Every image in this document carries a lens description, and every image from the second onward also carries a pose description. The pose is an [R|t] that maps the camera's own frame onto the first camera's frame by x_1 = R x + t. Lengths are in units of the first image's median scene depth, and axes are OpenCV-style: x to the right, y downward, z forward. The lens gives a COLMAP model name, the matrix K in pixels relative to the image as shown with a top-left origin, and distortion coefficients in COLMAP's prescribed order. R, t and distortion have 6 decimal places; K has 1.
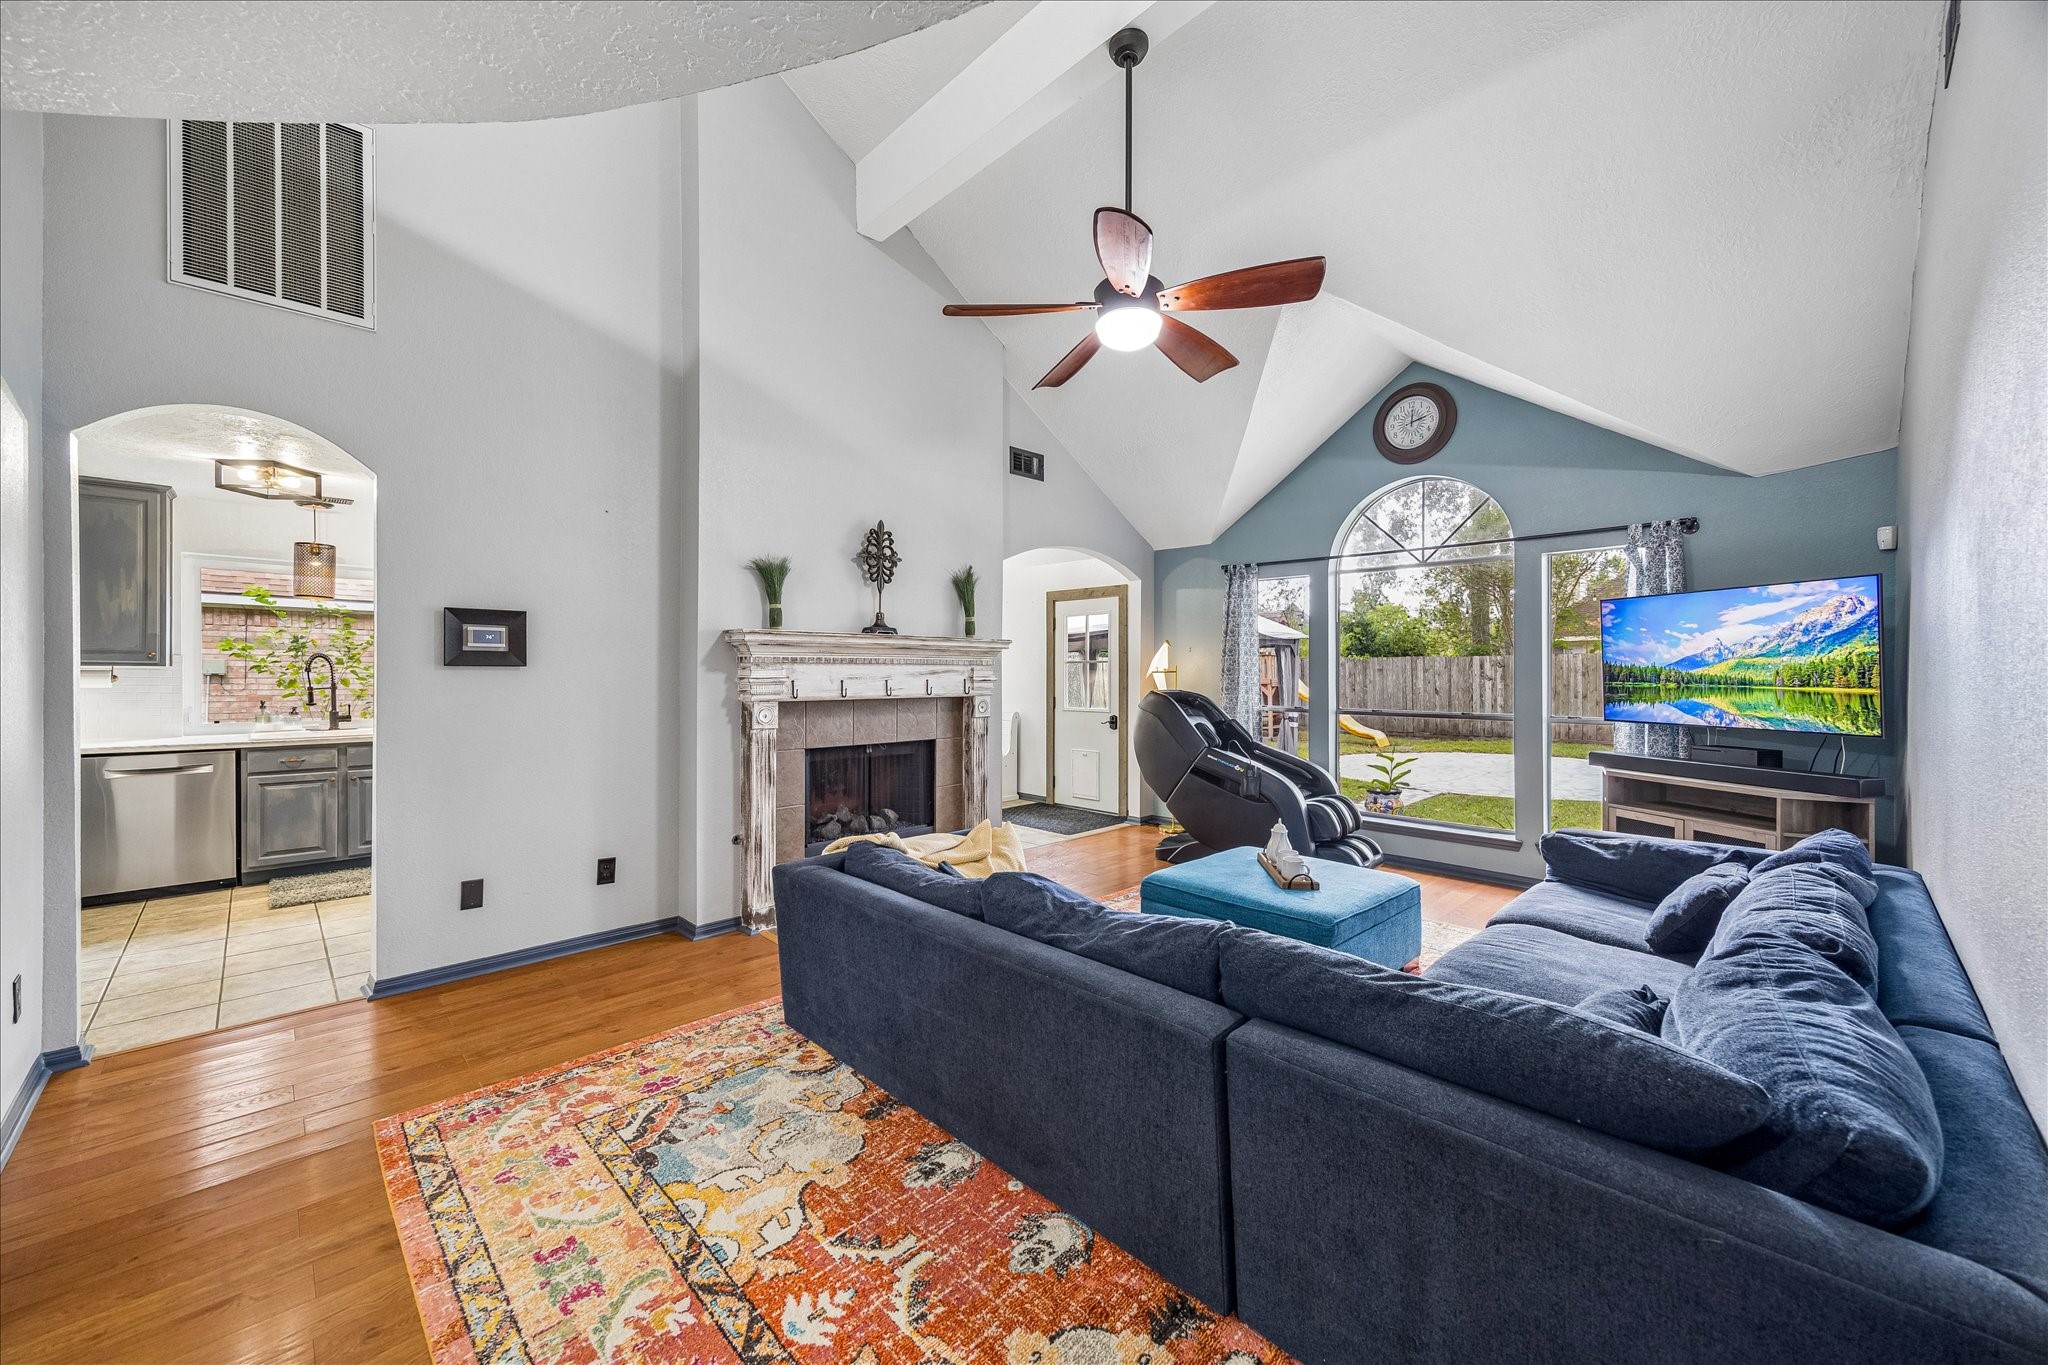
lens RADIAL K [[784.2, 0, 1024.0], [0, 784.2, 676.5], [0, 0, 1]] dist [-0.002454, -0.000134]
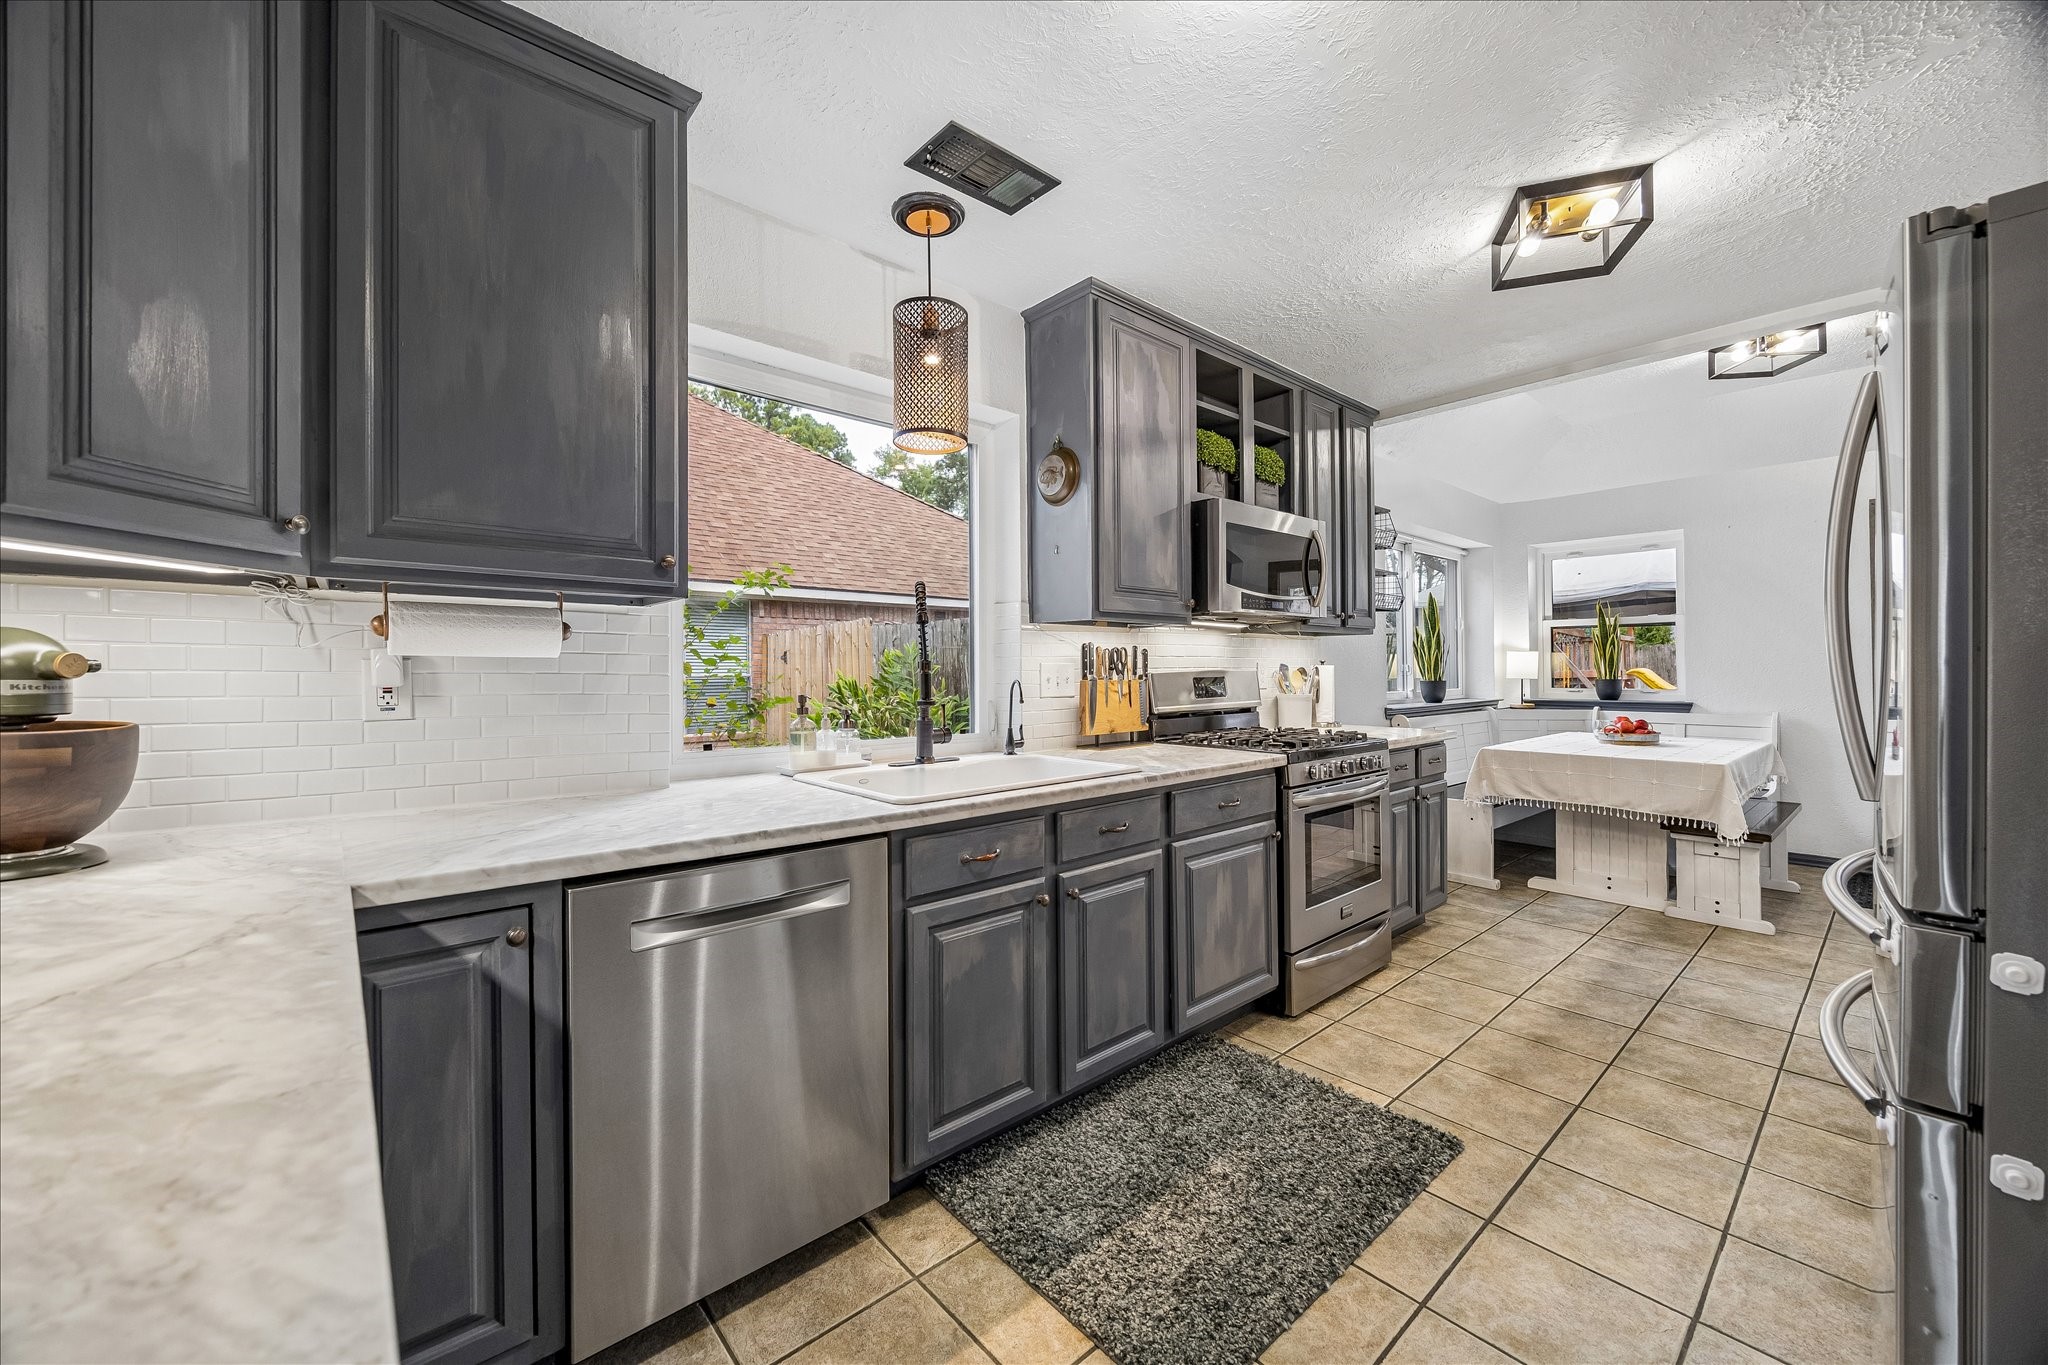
lens RADIAL K [[784.2, 0, 1019.4], [0, 784.2, 675.9], [0, 0, 1]] dist [-0.002454, -0.000134]
pose [[0.998539, -0.005361, -0.053775, -0.696891], [0.005429, 0.999985, 0.001117, 0.017449], [0.053768, -0.001407, 0.998552, 0.489048]]
